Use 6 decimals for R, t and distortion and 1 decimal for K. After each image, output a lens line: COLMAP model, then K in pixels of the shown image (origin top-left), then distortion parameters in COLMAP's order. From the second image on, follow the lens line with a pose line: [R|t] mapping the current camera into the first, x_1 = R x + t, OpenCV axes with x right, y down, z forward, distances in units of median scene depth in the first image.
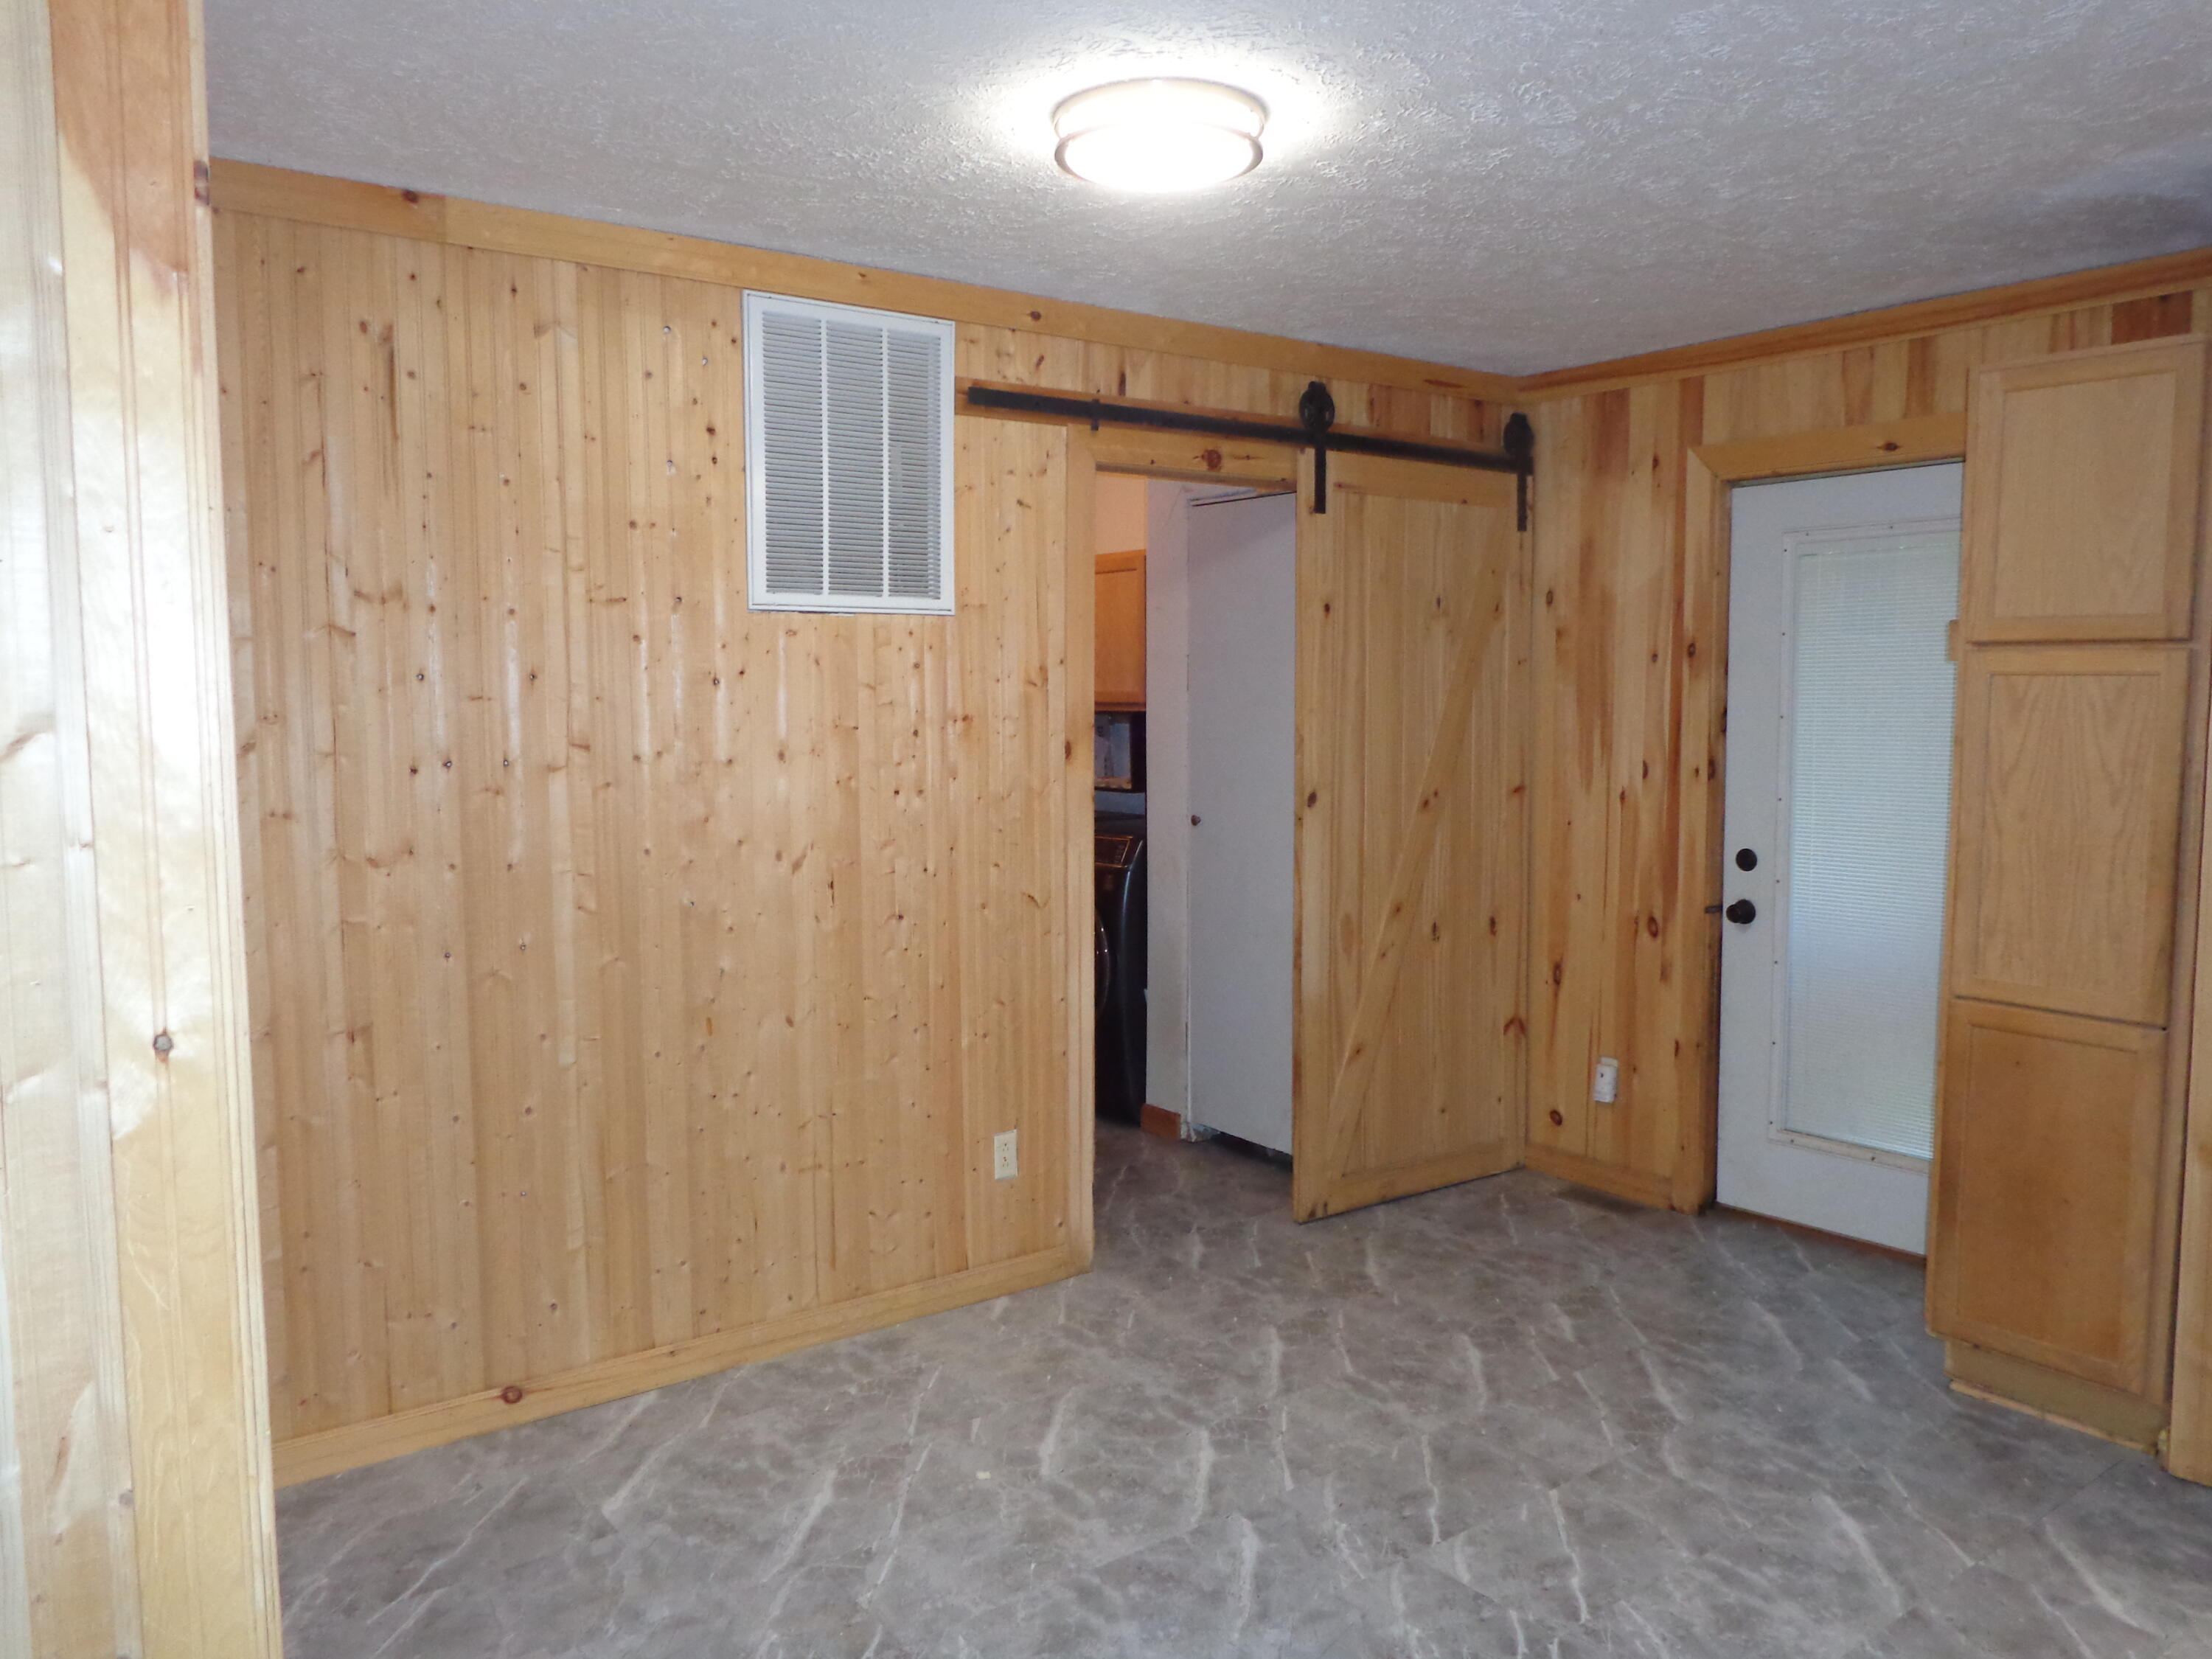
lens RADIAL K [[1640.7, 0, 1111.3], [0, 1640.7, 808.8], [0, 0, 1]] dist [-0.012722, 0.005686]
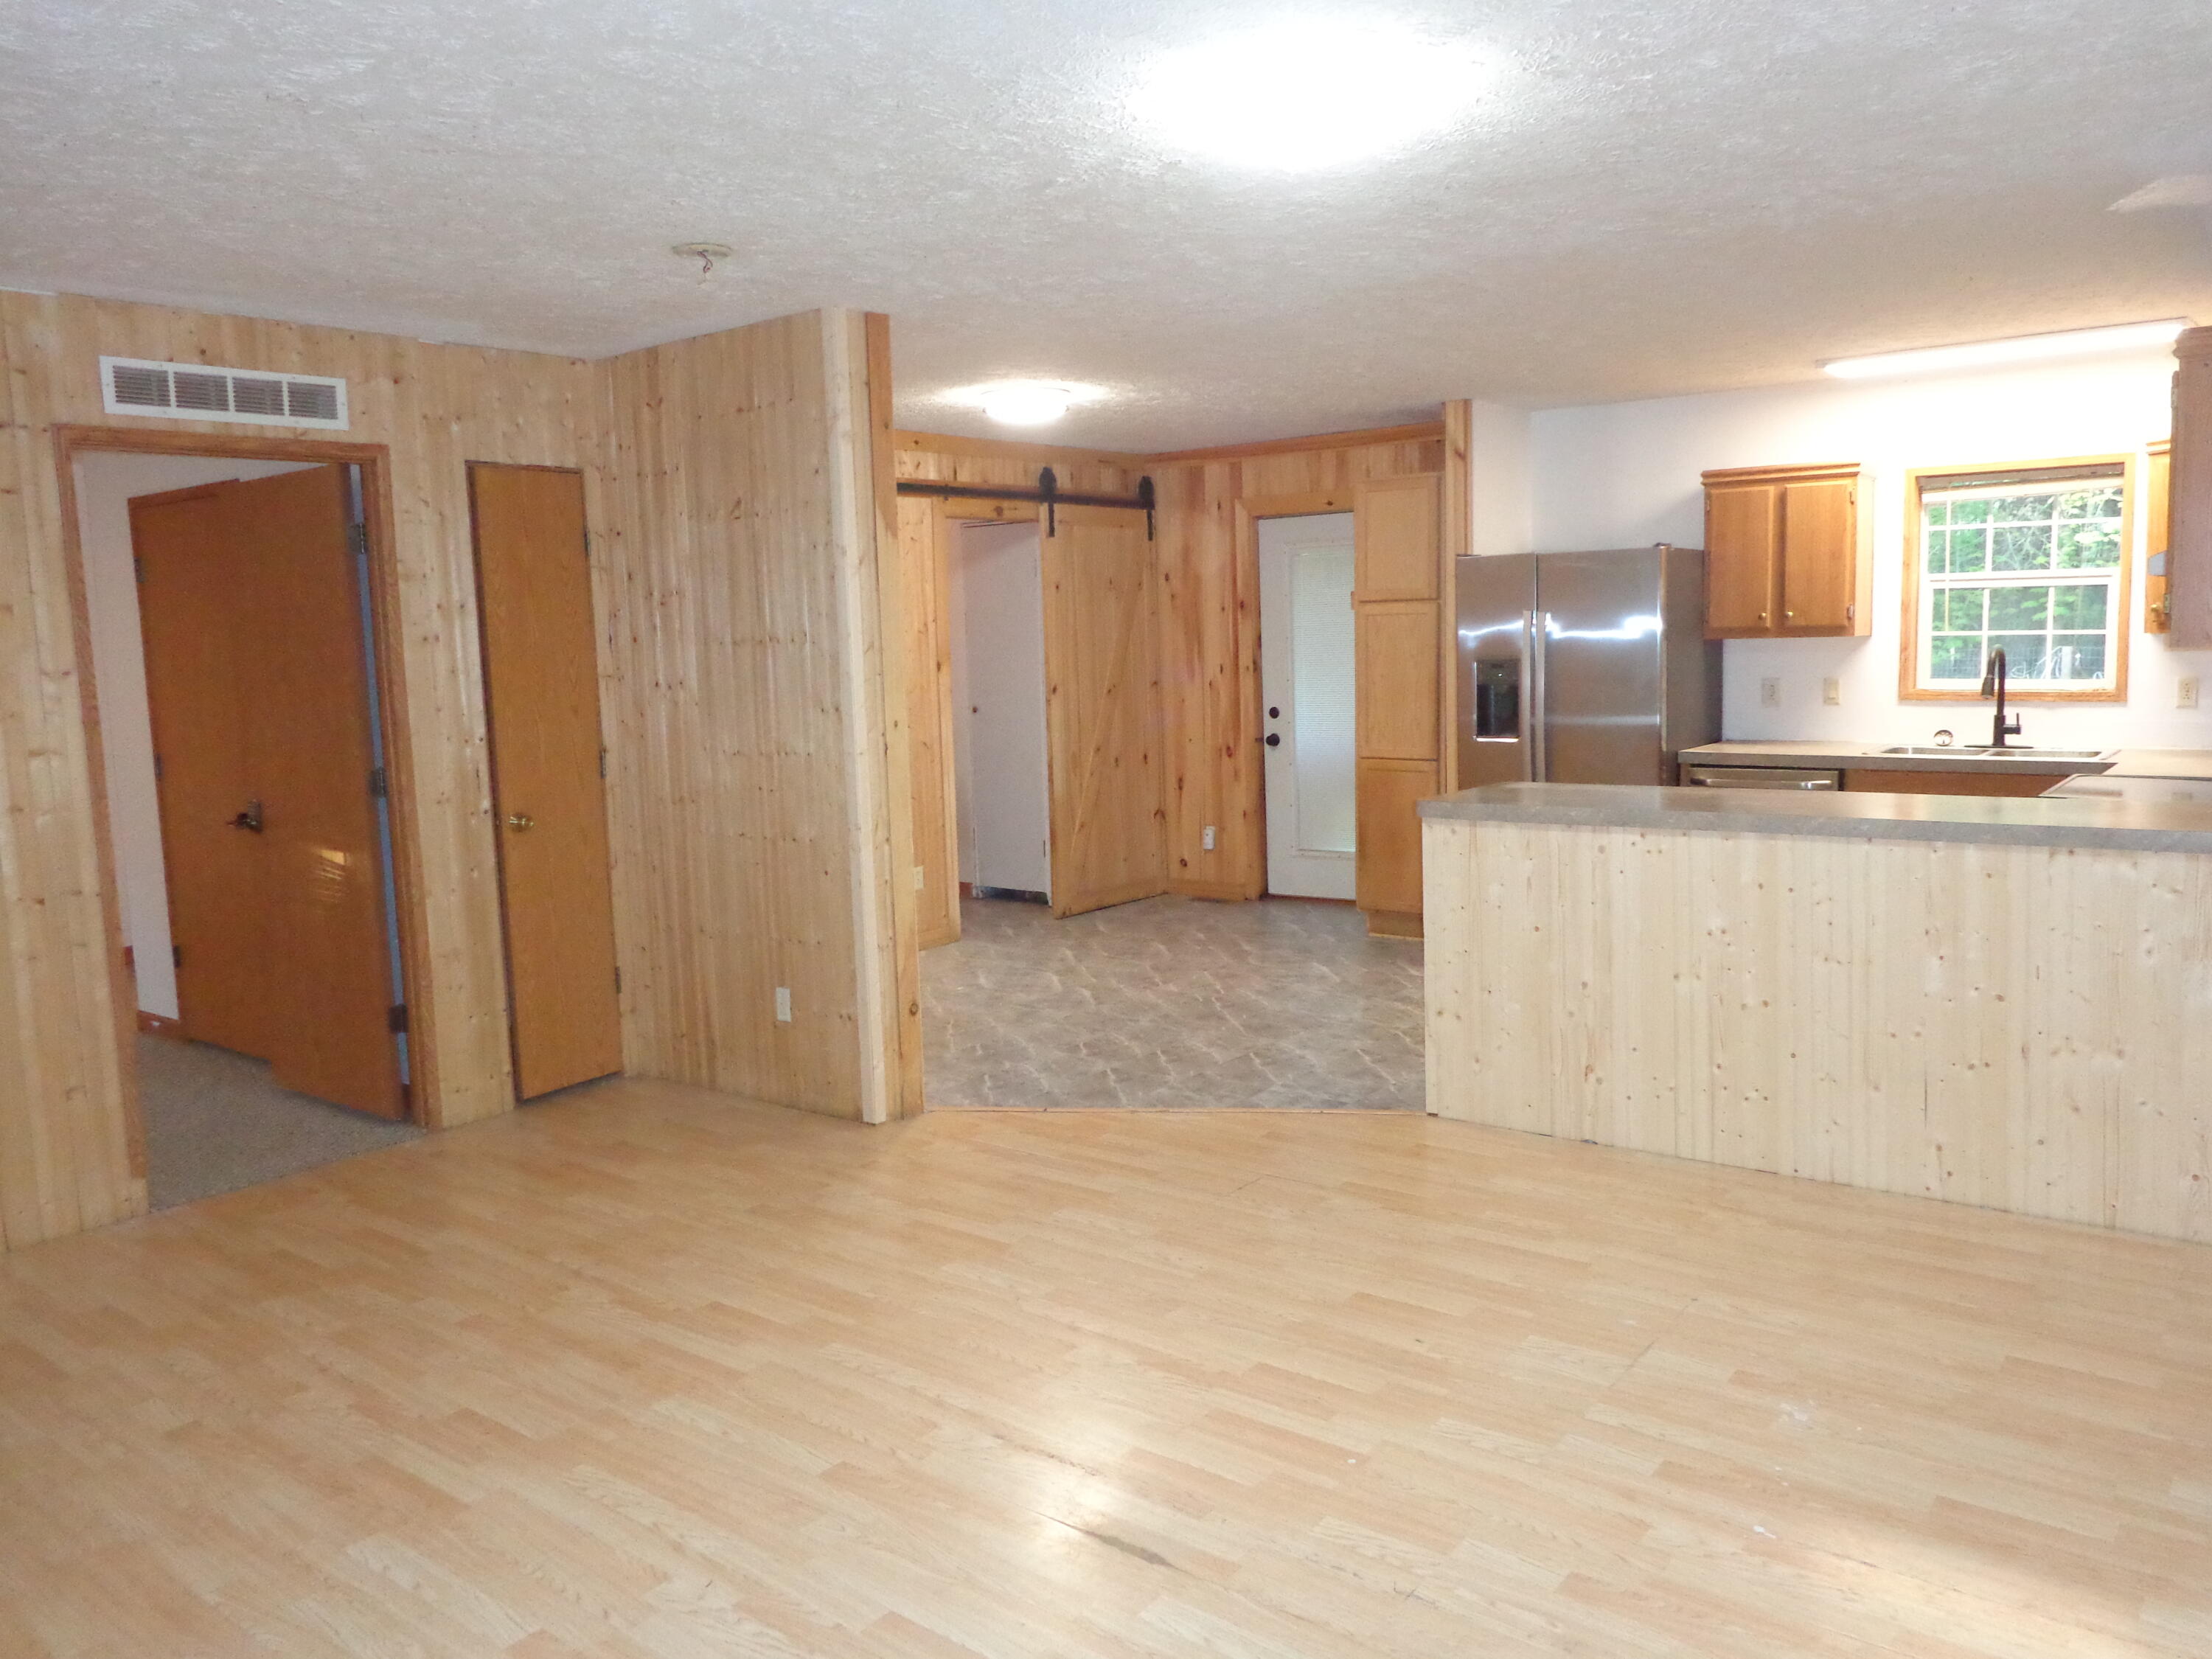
lens RADIAL K [[1640.7, 0, 1125.3], [0, 1640.7, 821.4], [0, 0, 1]] dist [-0.012722, 0.005686]
pose [[0.962343, -0.059453, 0.265257, -0.311747], [0.049424, 0.997794, 0.044331, 0.066053], [-0.267307, -0.029552, 0.963158, -0.847719]]
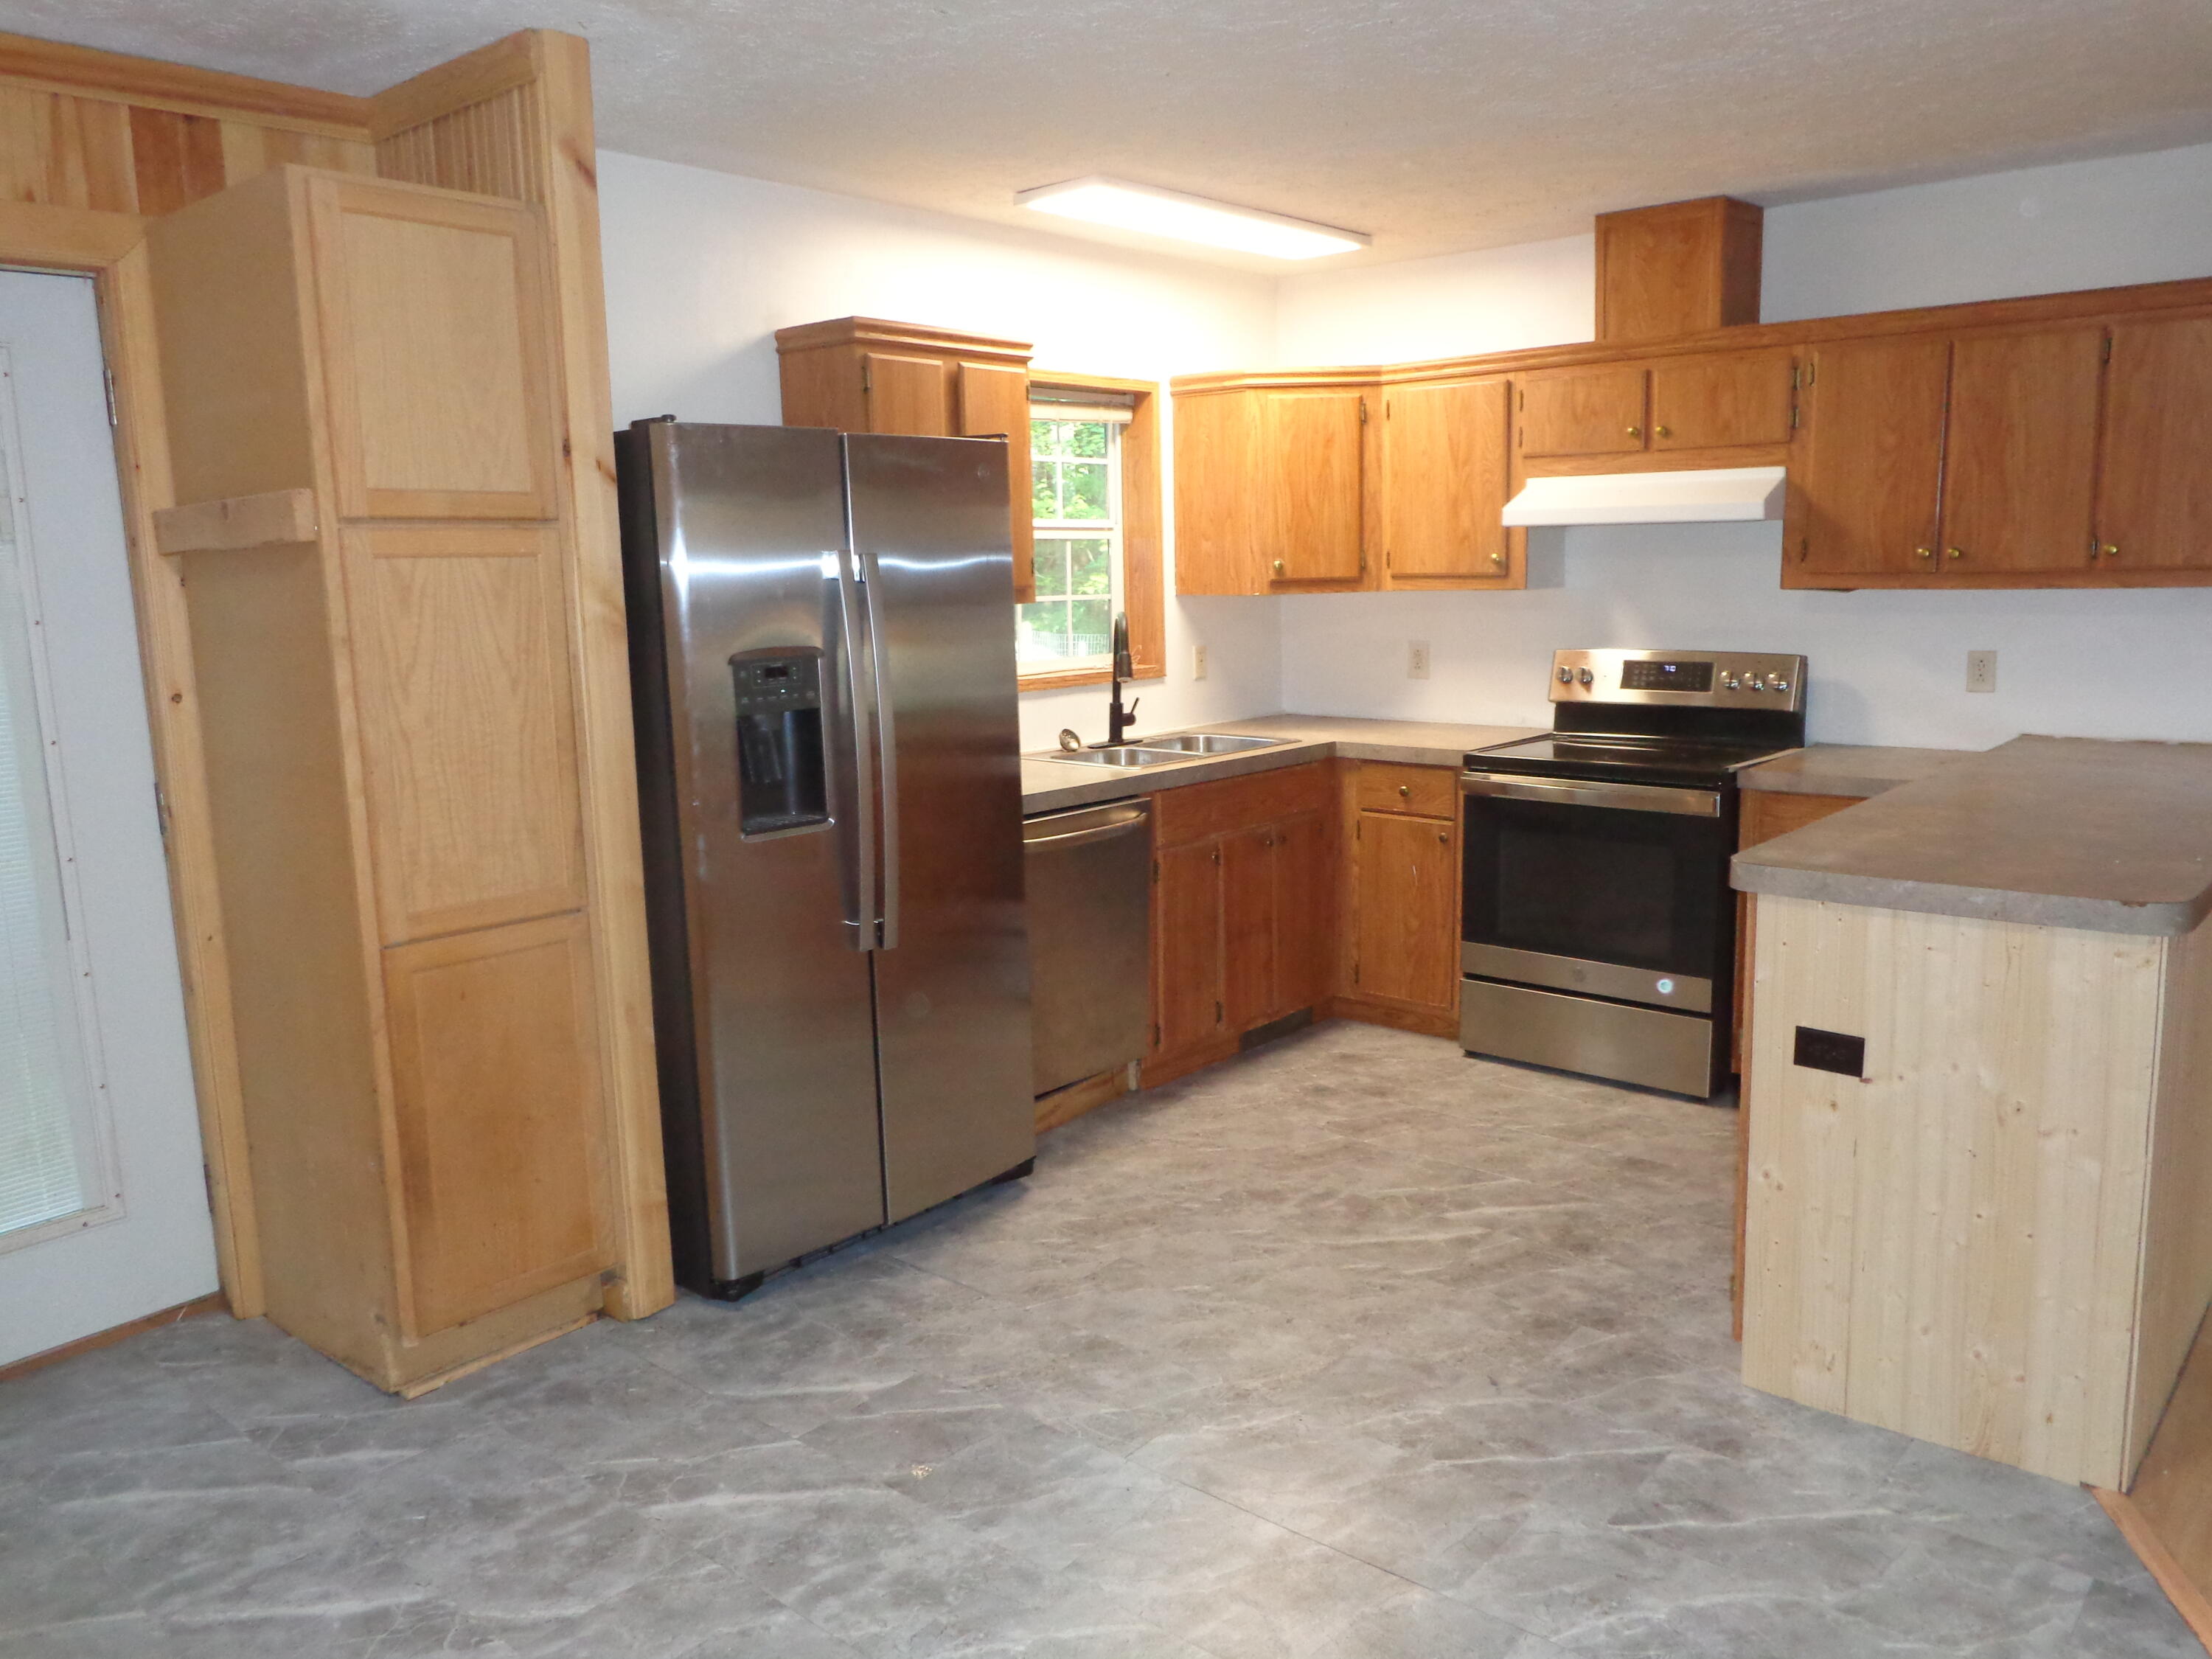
lens RADIAL K [[1640.7, 0, 1106.3], [0, 1640.7, 818.9], [0, 0, 1]] dist [-0.012722, 0.005686]
pose [[-0.213006, -0.149559, 0.965536, -0.275216], [0.093910, 0.980506, 0.172595, -0.045109], [-0.972527, 0.127437, -0.194809, 0.614610]]
